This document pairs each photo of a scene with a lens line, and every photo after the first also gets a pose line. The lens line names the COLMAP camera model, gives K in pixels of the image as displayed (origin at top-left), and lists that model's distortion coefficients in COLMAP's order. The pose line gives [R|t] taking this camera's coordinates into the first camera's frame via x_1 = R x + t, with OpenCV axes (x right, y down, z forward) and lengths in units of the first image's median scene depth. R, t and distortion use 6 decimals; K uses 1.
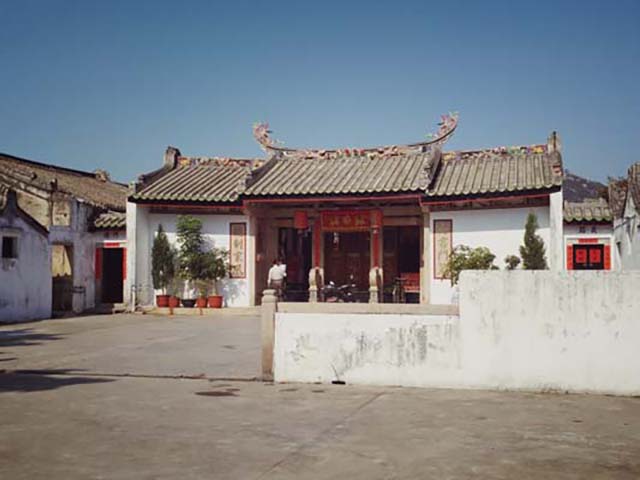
lens RADIAL K [[852.8, 0, 319.9], [0, 852.8, 265.8], [0, 0, 1]] dist [0.091899, -0.000090]
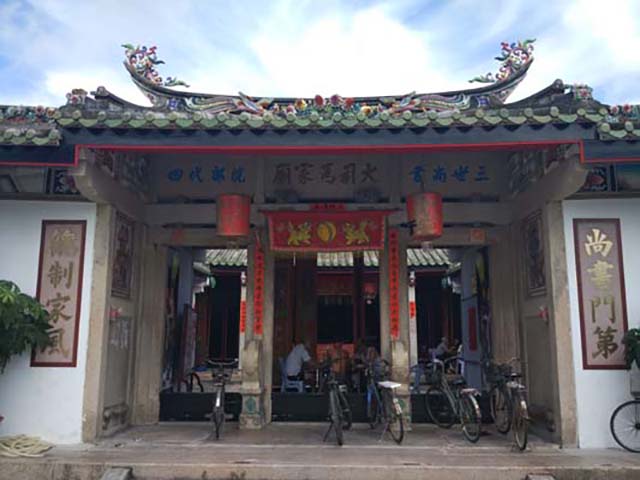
lens RADIAL K [[571.4, 0, 320.0], [0, 571.4, 240.0], [0, 0, 1]] dist [0.008745, -0.019248]
pose [[0.972851, 0.042546, 0.227488, -0.041731], [-0.004561, 0.986290, -0.164956, 0.001000], [-0.231388, 0.159440, 0.959708, 0.725468]]
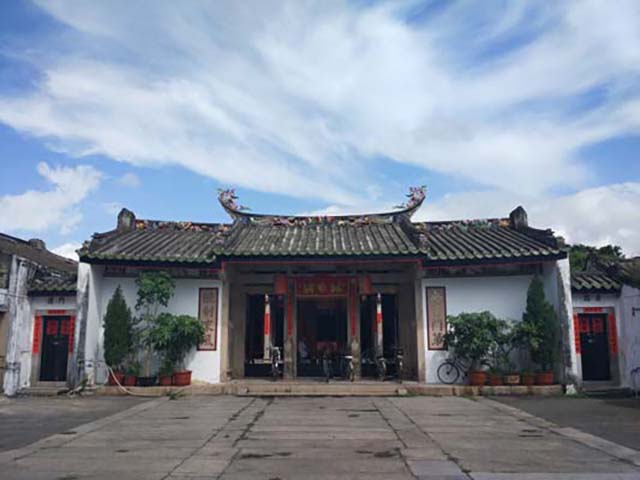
lens RADIAL K [[571.4, 0, 320.0], [0, 571.4, 240.0], [0, 0, 1]] dist [0.008745, -0.019248]
pose [[0.971424, 0.036787, 0.234482, -0.125557], [0.002033, 0.986590, -0.163205, -0.001297], [-0.237341, 0.159018, 0.958323, 0.384622]]
